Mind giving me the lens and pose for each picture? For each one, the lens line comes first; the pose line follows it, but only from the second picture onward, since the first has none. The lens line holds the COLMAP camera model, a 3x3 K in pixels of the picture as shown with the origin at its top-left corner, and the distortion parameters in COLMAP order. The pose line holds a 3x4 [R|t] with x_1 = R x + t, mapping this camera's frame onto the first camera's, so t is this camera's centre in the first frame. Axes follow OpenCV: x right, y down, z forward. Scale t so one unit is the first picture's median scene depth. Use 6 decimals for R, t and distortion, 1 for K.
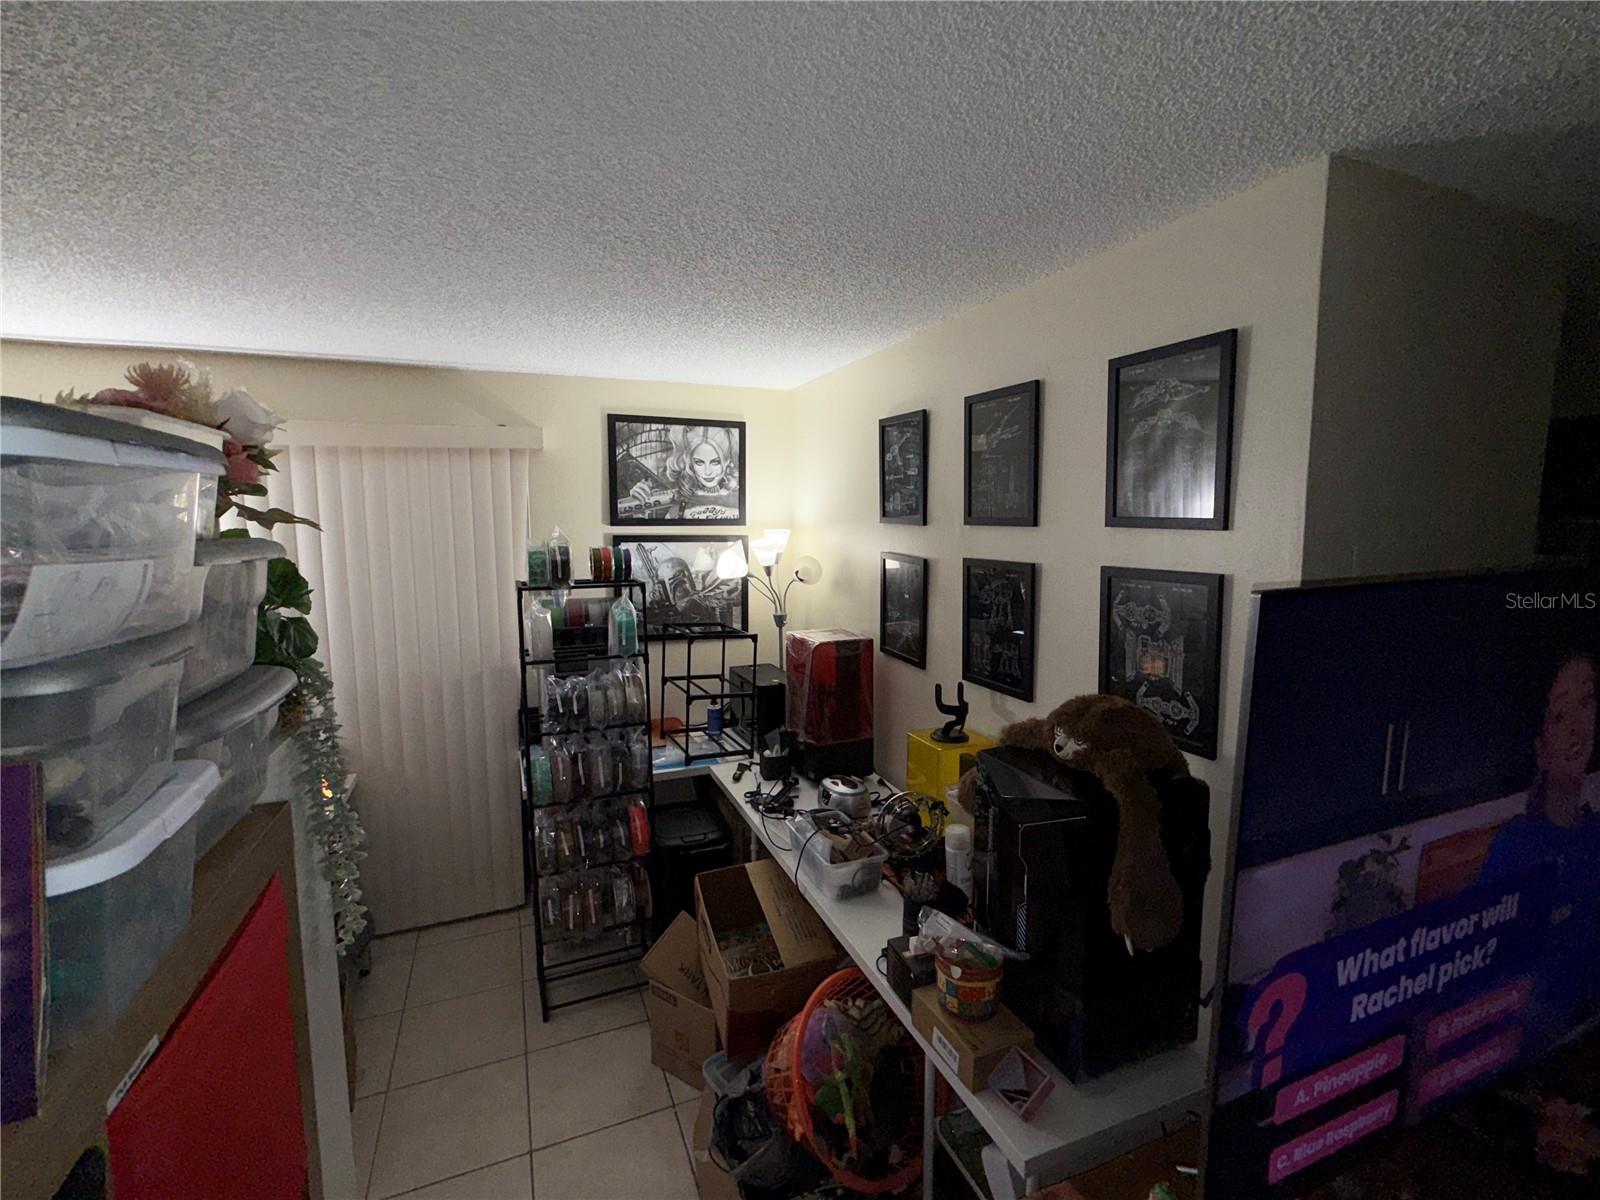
lens RADIAL K [[714.3, 0, 799.9], [0, 714.3, 597.2], [0, 0, 1]] dist [0.000158, -0.001333]
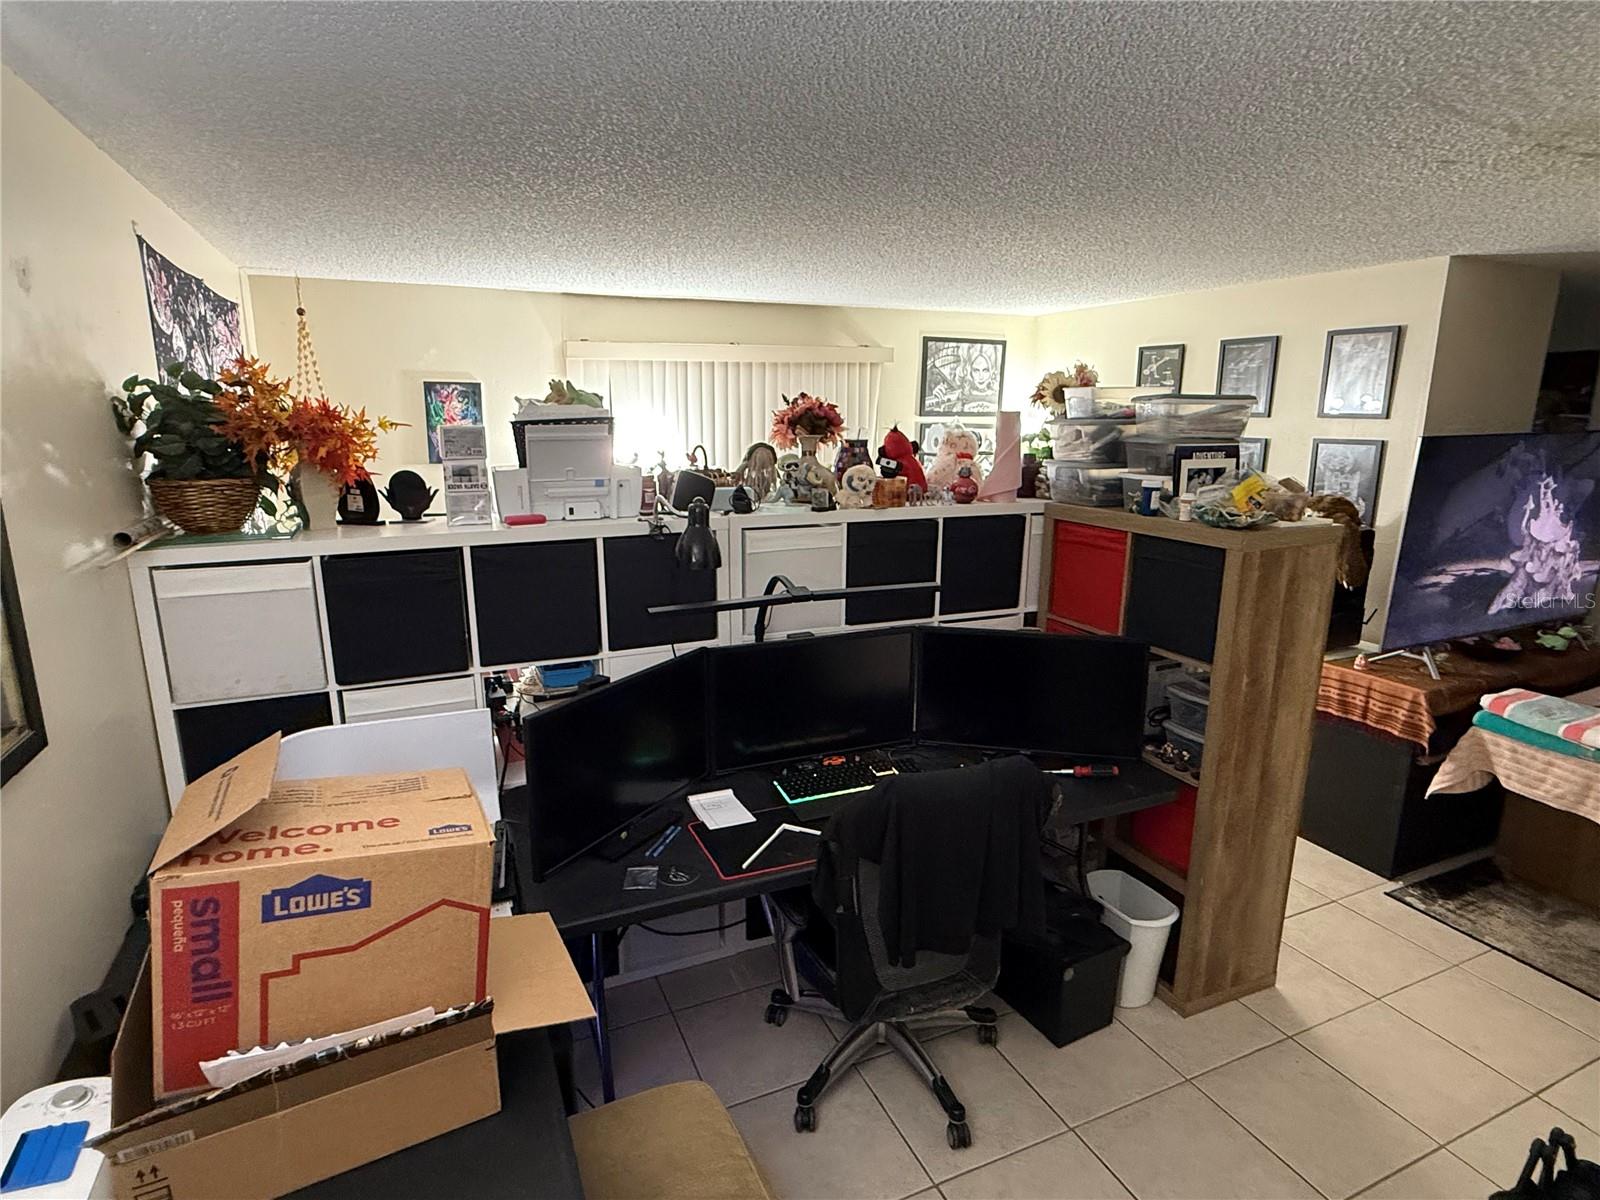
lens RADIAL K [[837.6, 0, 783.3], [0, 837.6, 597.9], [0, 0, 1]] dist [0.004908, 0.001490]
pose [[0.999870, 0.002316, 0.015942, -0.729410], [-0.004072, 0.993813, 0.110994, 0.096450], [-0.015586, -0.111045, 0.993693, -0.895456]]
